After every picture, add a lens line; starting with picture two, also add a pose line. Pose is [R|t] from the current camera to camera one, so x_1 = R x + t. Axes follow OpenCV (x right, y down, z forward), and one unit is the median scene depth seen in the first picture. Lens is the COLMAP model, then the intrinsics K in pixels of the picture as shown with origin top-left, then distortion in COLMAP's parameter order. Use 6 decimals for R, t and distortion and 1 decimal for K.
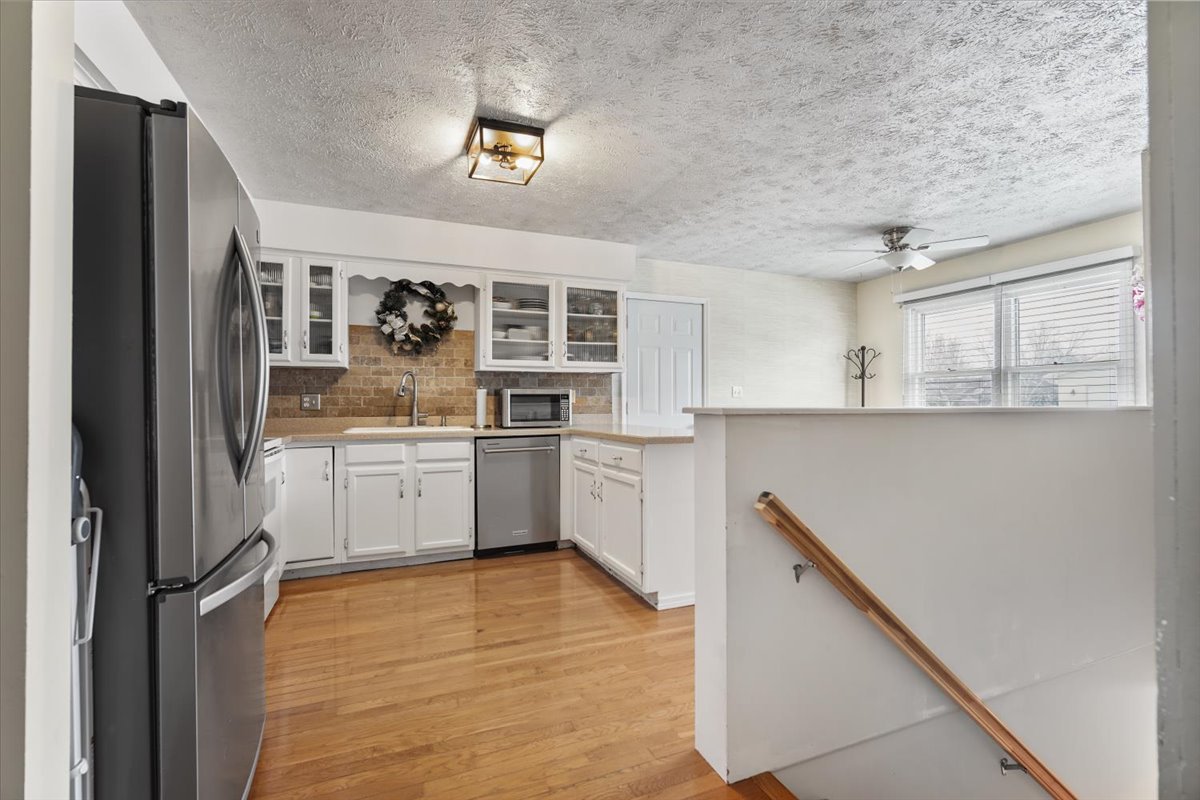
lens RADIAL K [[522.1, 0, 603.5], [0, 522.1, 395.3], [0, 0, 1]] dist [-0.000856, 0.000243]
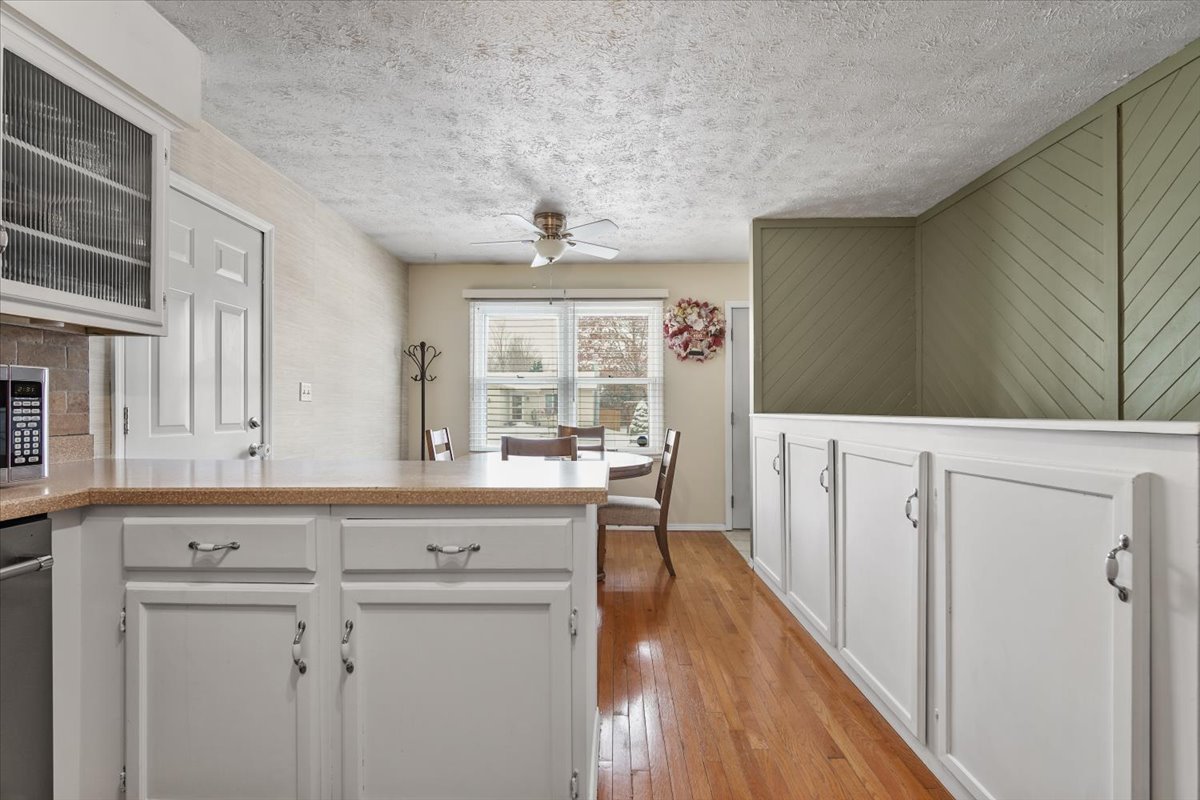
lens RADIAL K [[533.9, 0, 598.3], [0, 533.9, 406.7], [0, 0, 1]] dist [-0.003347, 0.000258]
pose [[0.408325, 0.008737, 0.912795, -0.209972], [-0.018037, 0.999836, -0.001502, 0.006806], [-0.912658, -0.015851, 0.408416, 0.508196]]
